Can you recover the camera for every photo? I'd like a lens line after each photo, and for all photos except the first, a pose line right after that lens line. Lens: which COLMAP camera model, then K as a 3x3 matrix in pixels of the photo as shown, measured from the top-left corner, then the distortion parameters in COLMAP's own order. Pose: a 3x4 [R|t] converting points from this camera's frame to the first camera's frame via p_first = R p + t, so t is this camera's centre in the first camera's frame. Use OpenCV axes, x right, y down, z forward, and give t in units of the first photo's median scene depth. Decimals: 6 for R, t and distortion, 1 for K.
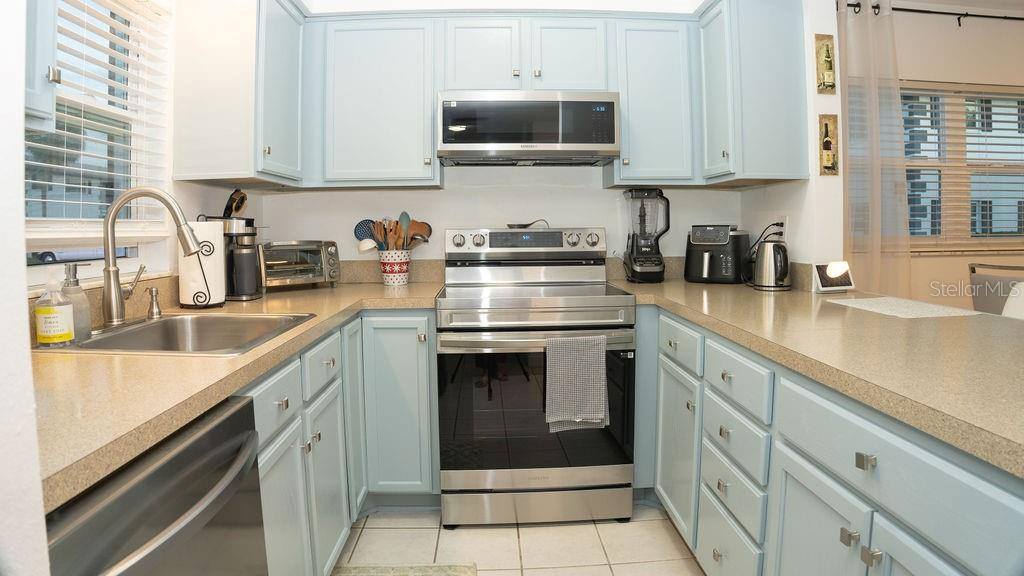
lens RADIAL K [[632.0, 0, 512.0], [0, 632.0, 288.0], [0, 0, 1]] dist [-0.188318, 0.118355]
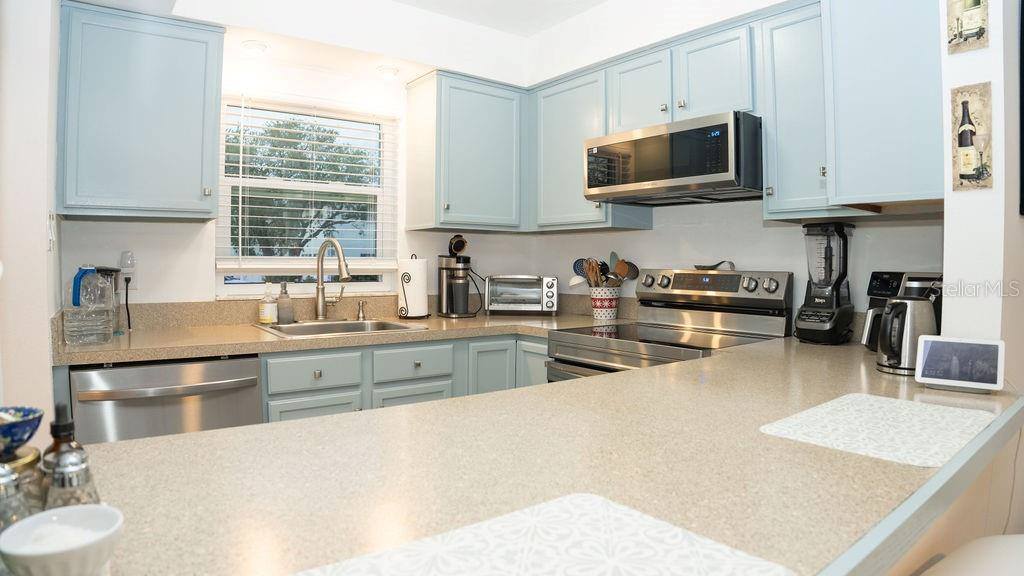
lens RADIAL K [[632.0, 0, 512.0], [0, 632.0, 288.0], [0, 0, 1]] dist [-0.188318, 0.118355]
pose [[0.560779, 0.047249, -0.826616, 0.697252], [-0.087349, 0.996175, -0.002317, -0.047973], [0.823345, 0.073503, 0.562761, 0.299053]]
